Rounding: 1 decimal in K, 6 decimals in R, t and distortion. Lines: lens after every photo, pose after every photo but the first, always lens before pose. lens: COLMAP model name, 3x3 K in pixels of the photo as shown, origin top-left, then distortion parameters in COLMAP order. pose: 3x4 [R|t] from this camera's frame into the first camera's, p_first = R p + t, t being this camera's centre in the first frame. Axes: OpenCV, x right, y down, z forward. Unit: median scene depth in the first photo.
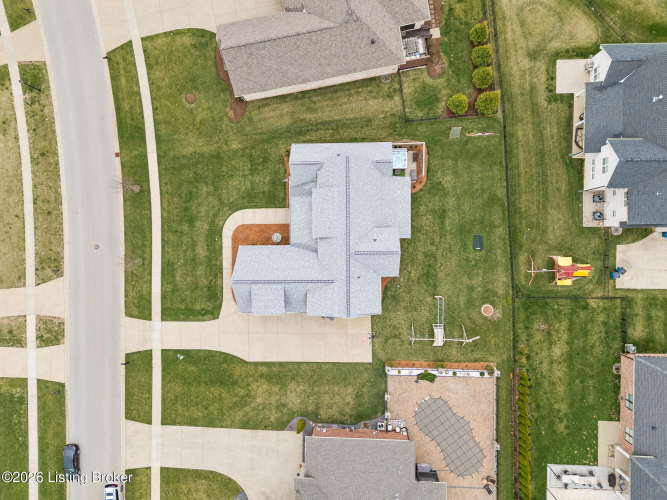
lens RADIAL K [[494.2, 0, 333.5], [0, 494.2, 250.0], [0, 0, 1]] dist [0.091296, -0.084957]
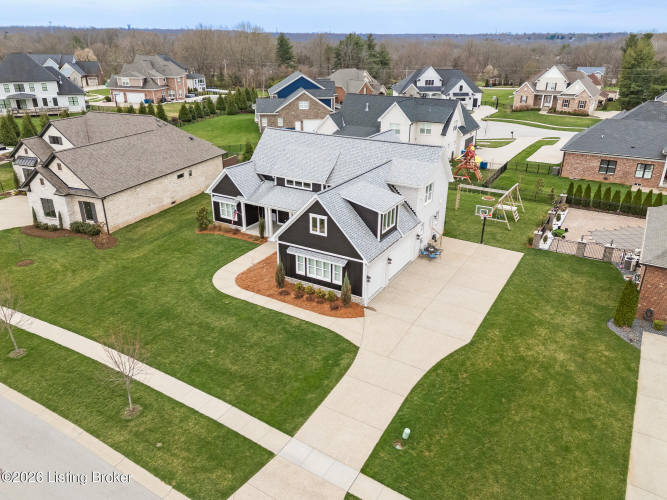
lens RADIAL K [[502.6, 0, 336.0], [0, 502.6, 249.7], [0, 0, 1]] dist [0.100415, -0.102040]
pose [[0.503790, -0.287970, 0.814413, -0.604664], [0.863660, 0.186404, -0.468343, 0.325303], [-0.016941, 0.939323, 0.342617, 0.757270]]
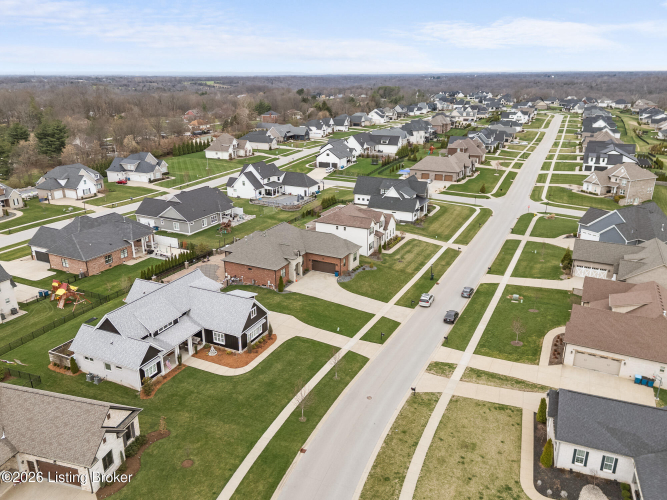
lens RADIAL K [[494.2, 0, 333.5], [0, 494.2, 250.0], [0, 0, 1]] dist [0.091296, -0.084957]
pose [[-0.899696, -0.095240, 0.426000, -0.810721], [0.433125, -0.316190, 0.844054, -0.777868], [0.054309, 0.943903, 0.325725, 0.418974]]
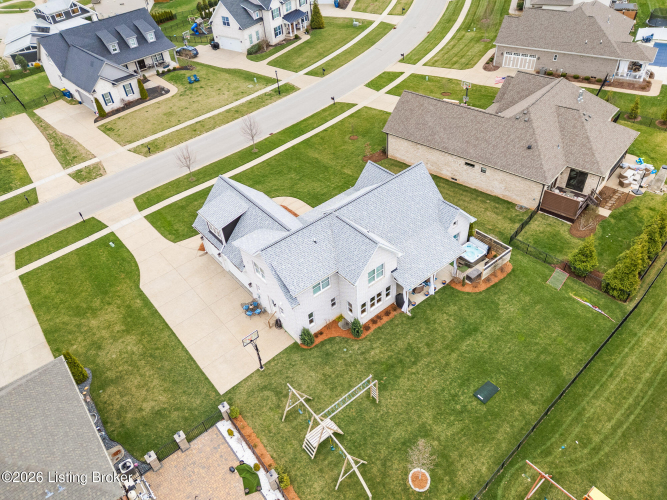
lens RADIAL K [[494.2, 0, 333.5], [0, 494.2, 250.0], [0, 0, 1]] dist [0.091296, -0.084957]
pose [[0.632350, 0.517002, -0.576925, 0.422383], [-0.774388, 0.442394, -0.452340, 0.315814], [0.021367, 0.732801, 0.680108, 0.452636]]
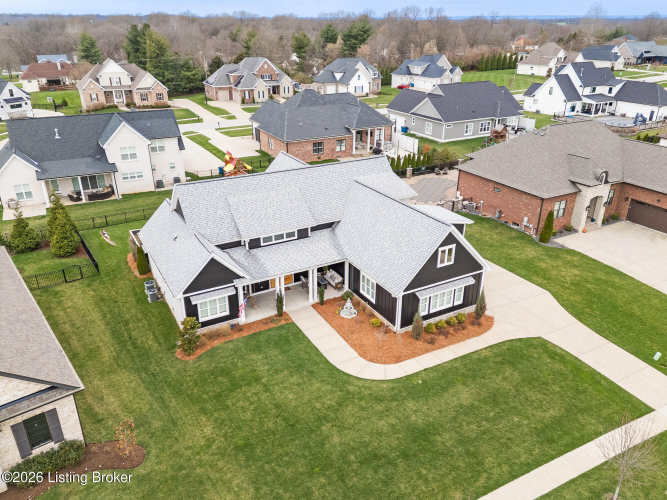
lens RADIAL K [[502.6, 0, 336.0], [0, 502.6, 249.7], [0, 0, 1]] dist [0.100415, -0.102040]
pose [[-0.486618, -0.317740, 0.813784, -0.538679], [0.872919, -0.214020, 0.438416, -0.267078], [0.034864, 0.923708, 0.381507, 0.707544]]
